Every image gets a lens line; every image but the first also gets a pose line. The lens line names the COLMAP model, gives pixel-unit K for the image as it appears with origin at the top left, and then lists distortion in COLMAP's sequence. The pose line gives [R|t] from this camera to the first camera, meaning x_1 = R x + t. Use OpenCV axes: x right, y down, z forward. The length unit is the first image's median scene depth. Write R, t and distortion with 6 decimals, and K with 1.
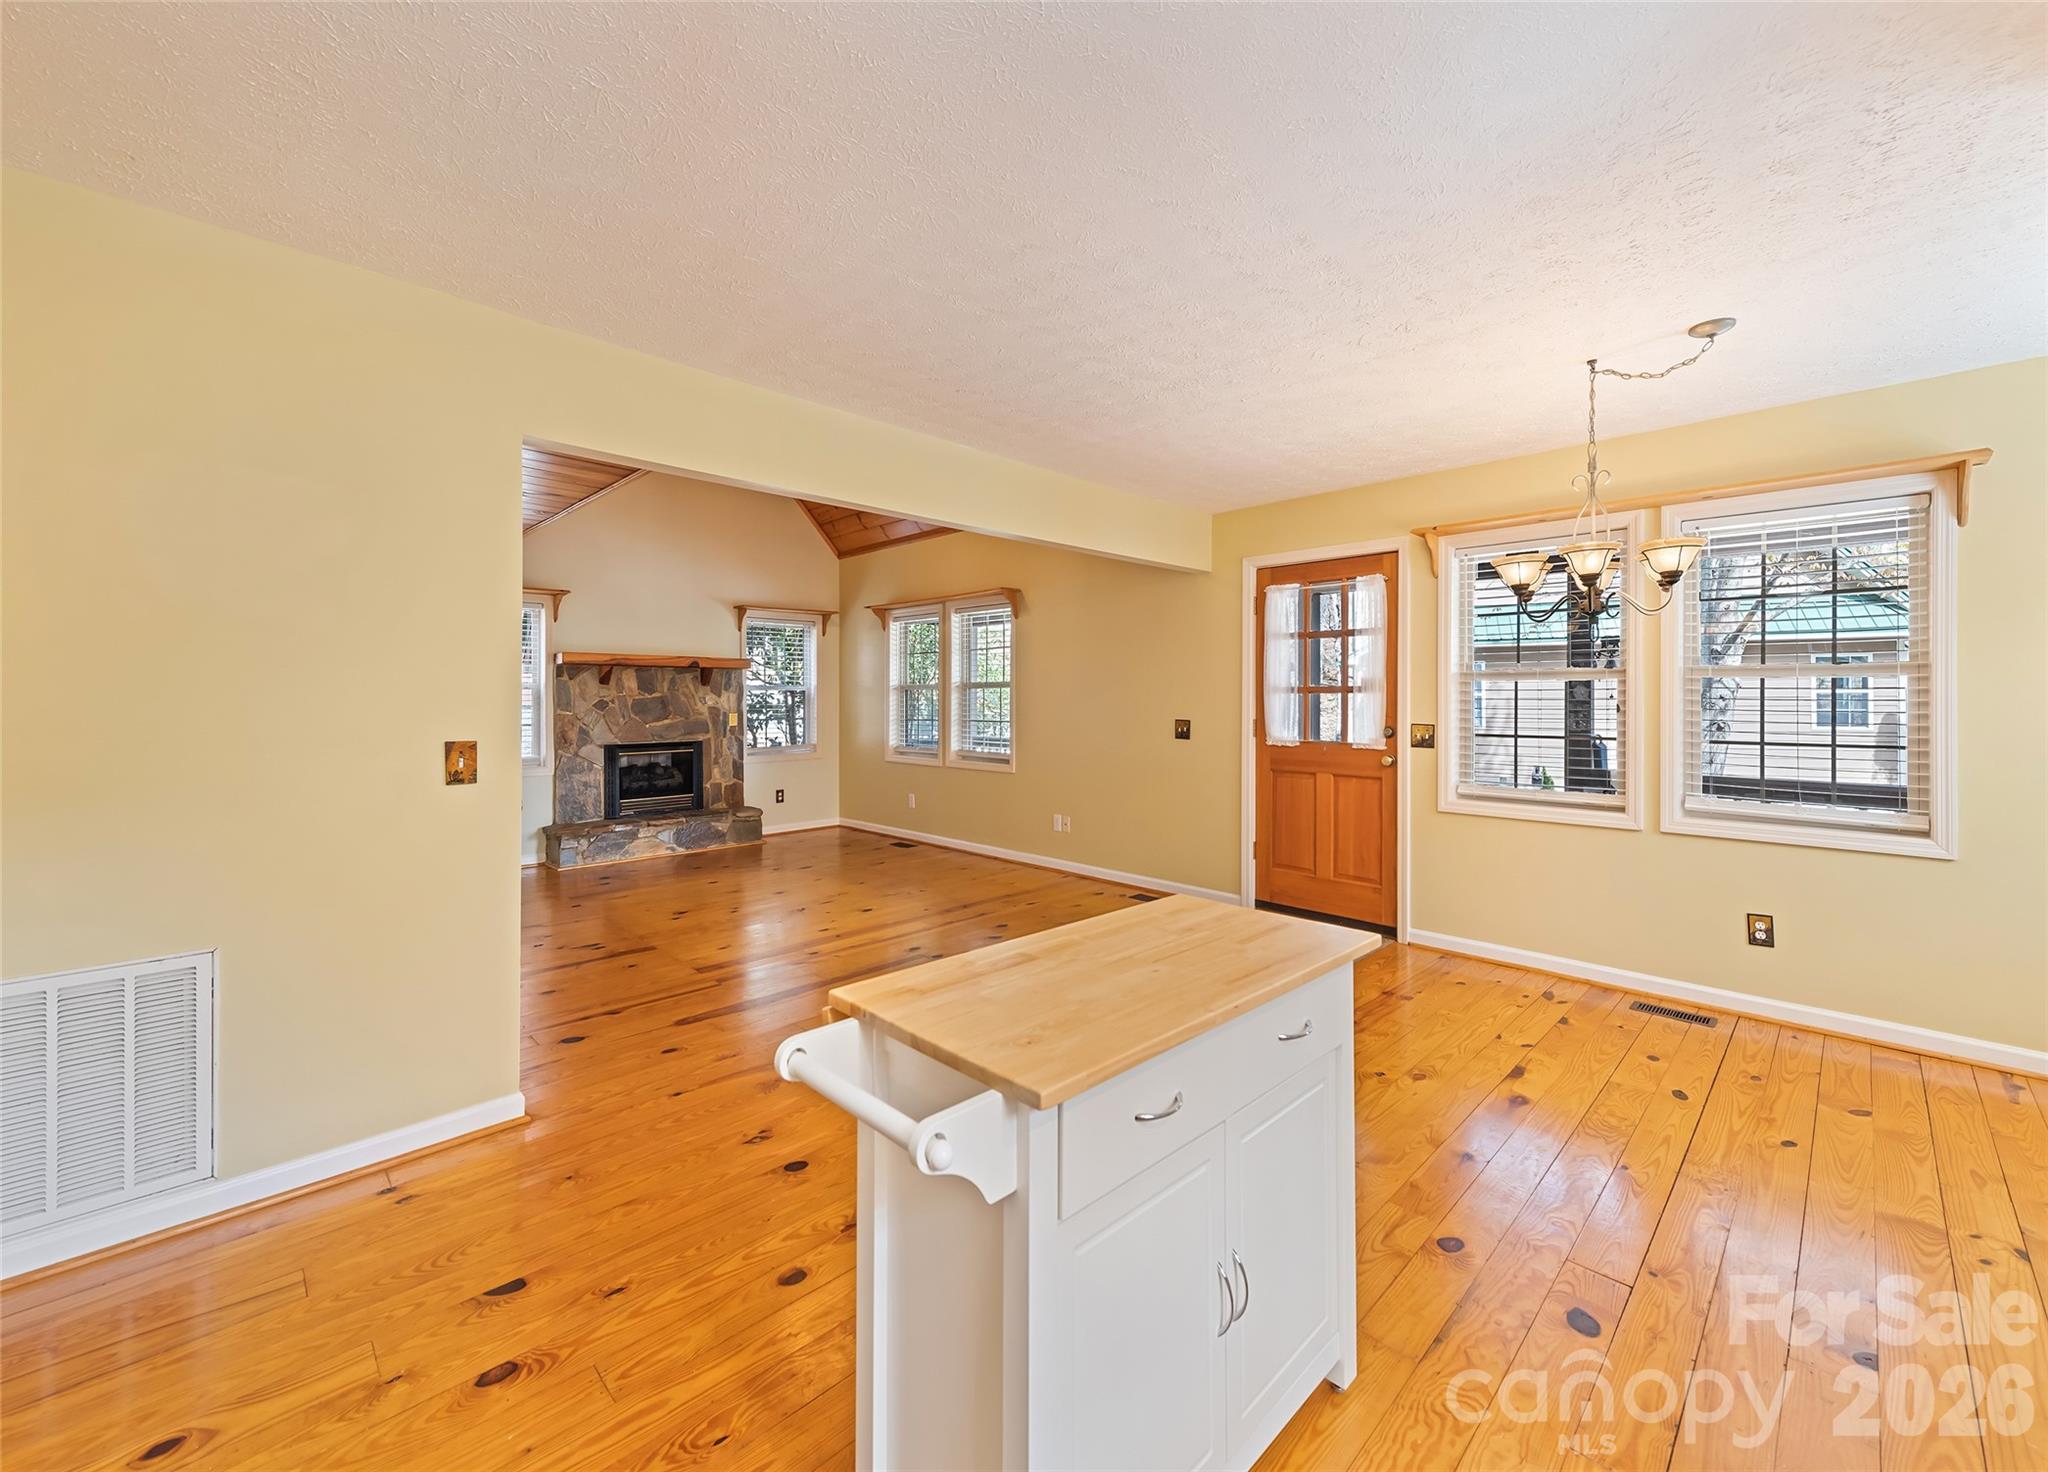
lens RADIAL K [[812.7, 0, 1017.6], [0, 812.7, 700.0], [0, 0, 1]] dist [0.000884, 0.000069]
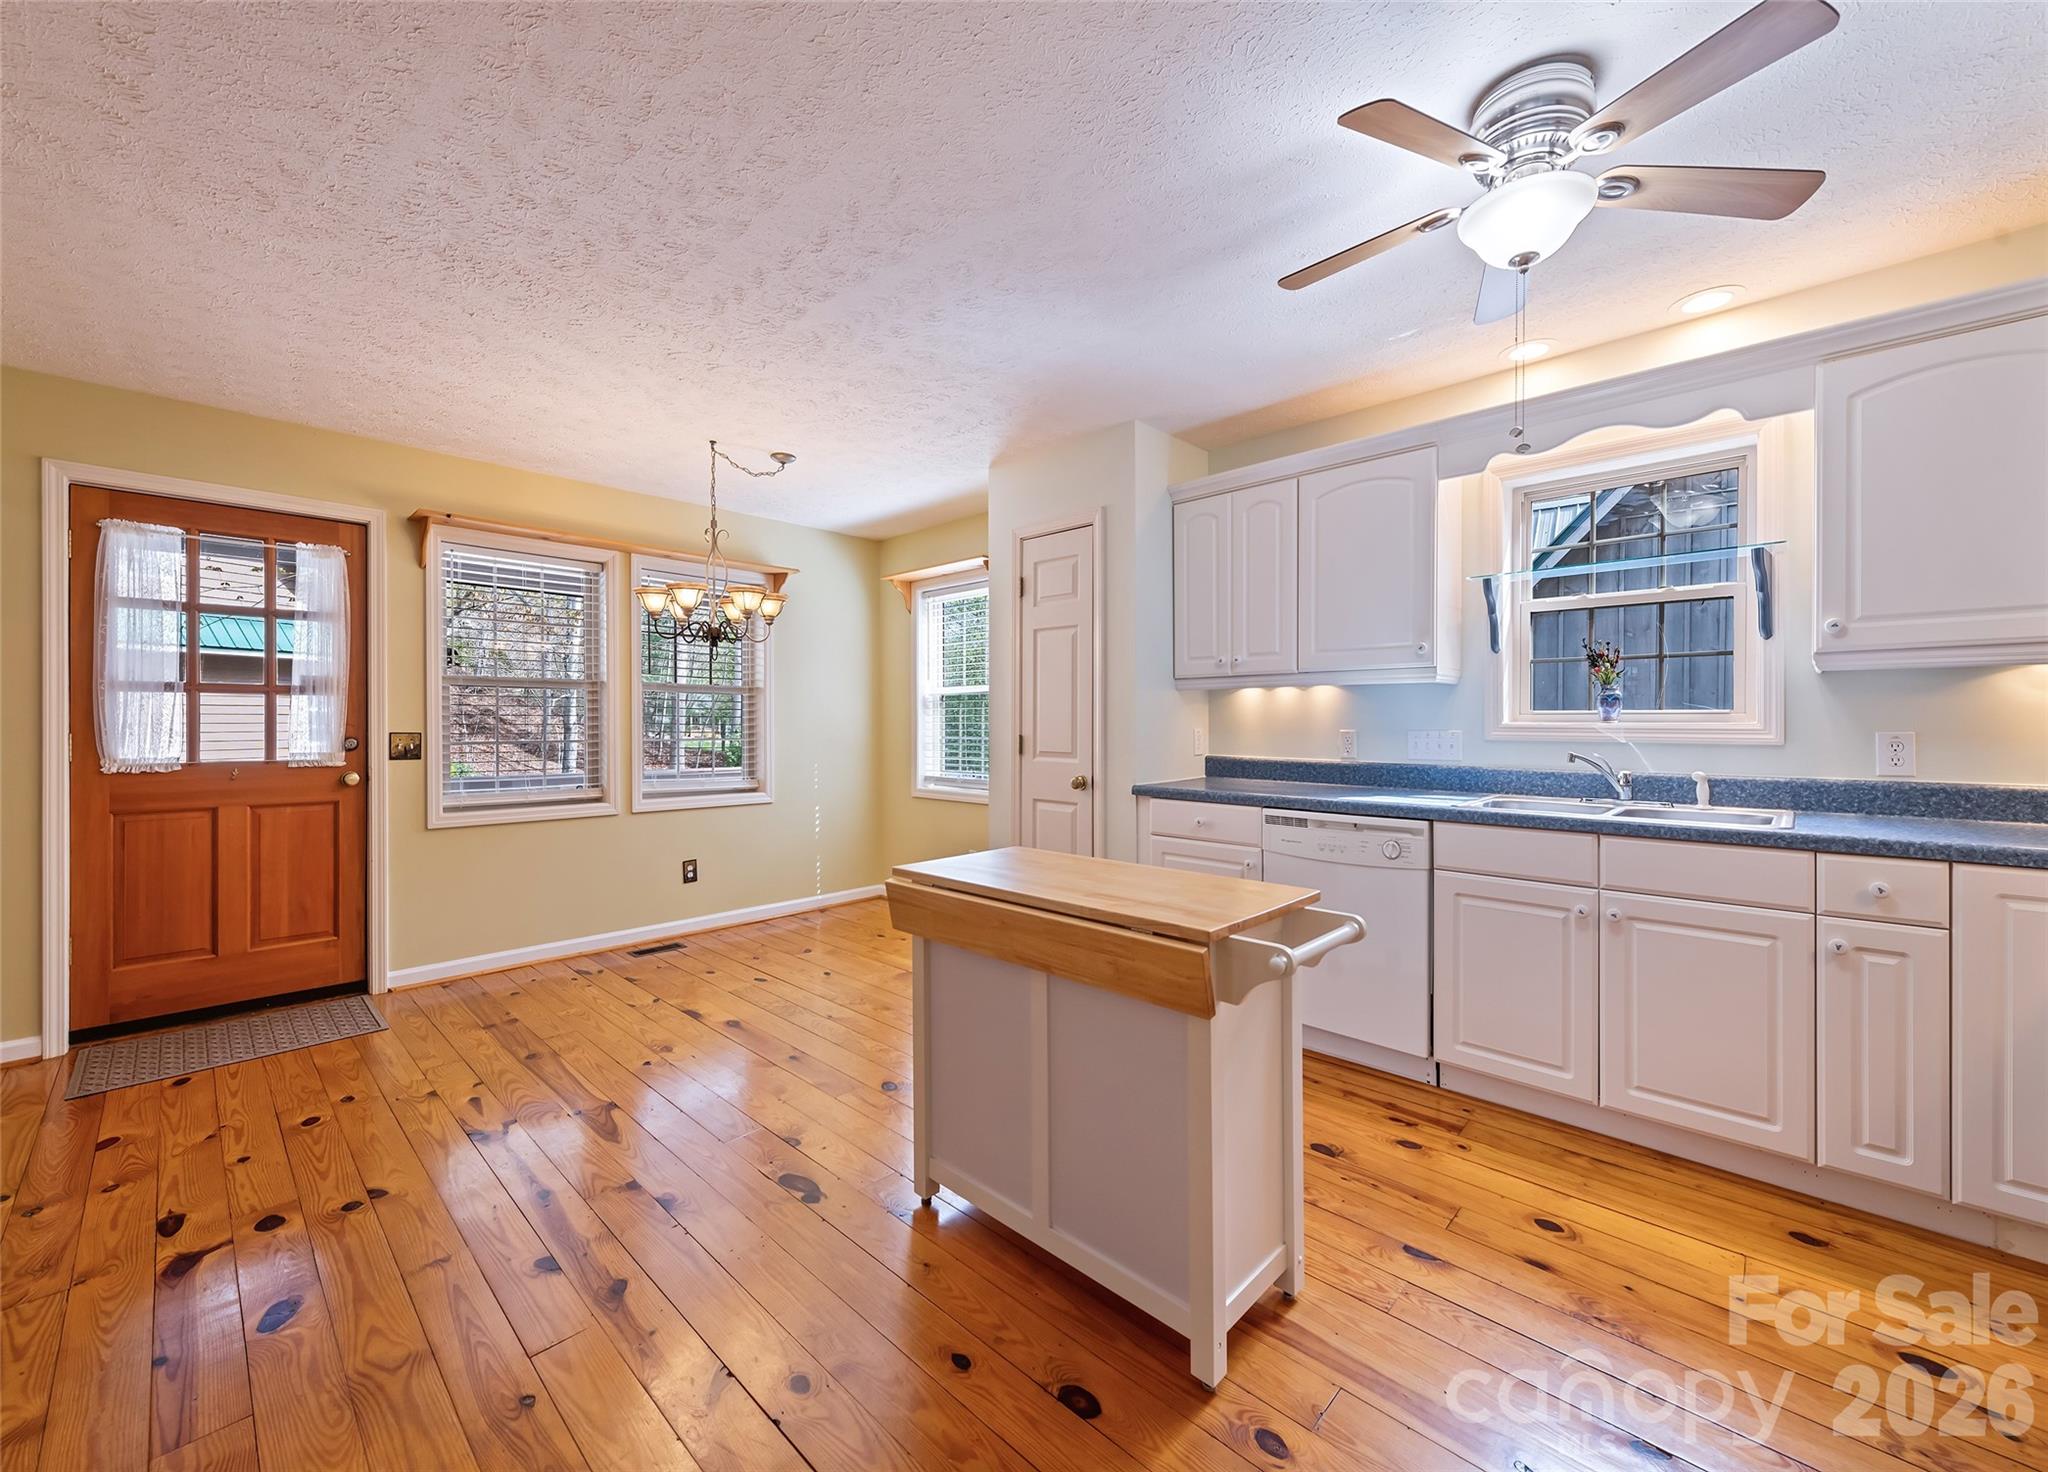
lens RADIAL K [[805.5, 0, 1018.5], [0, 805.5, 724.7], [0, 0, 1]] dist [0.008502, -0.000130]
pose [[-0.035061, -0.005055, 0.999372, -0.250048], [-0.000774, 0.999987, 0.005031, 0.010372], [-0.999385, -0.000597, -0.035065, 0.237469]]
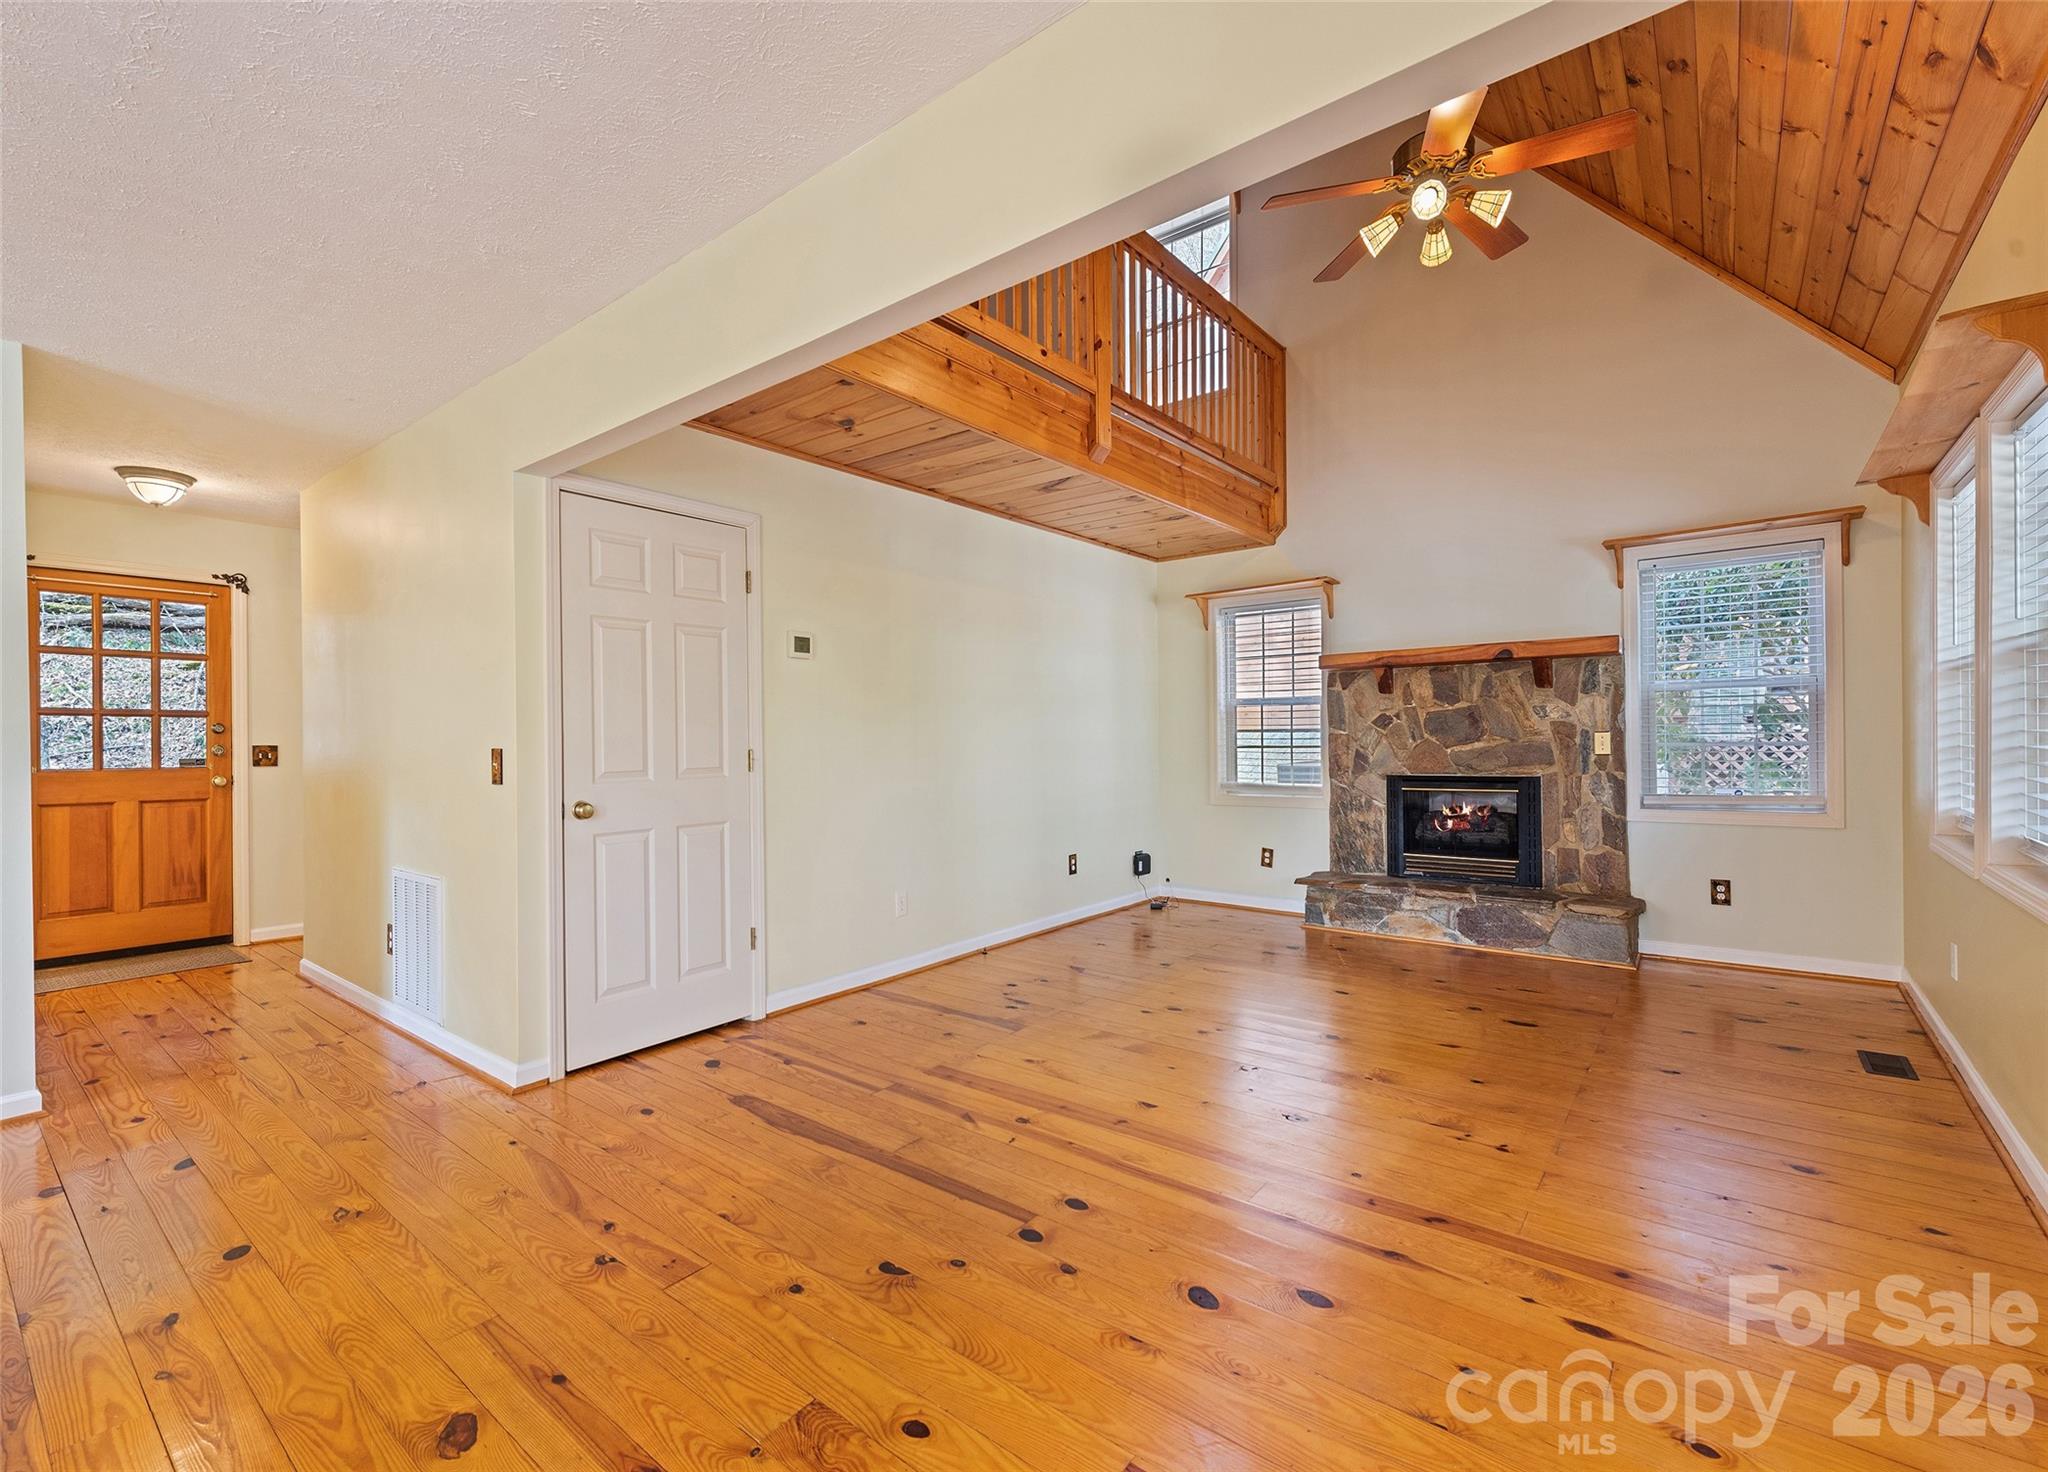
lens RADIAL K [[887.7, 0, 1024.0], [0, 887.7, 736.0], [0, 0, 1]] dist [0.017554, -0.006832]
pose [[0.123601, -0.000018, -0.992332, 0.256990], [0.013557, 0.999907, 0.001670, 0.013878], [0.992239, -0.013660, 0.123589, 0.575788]]
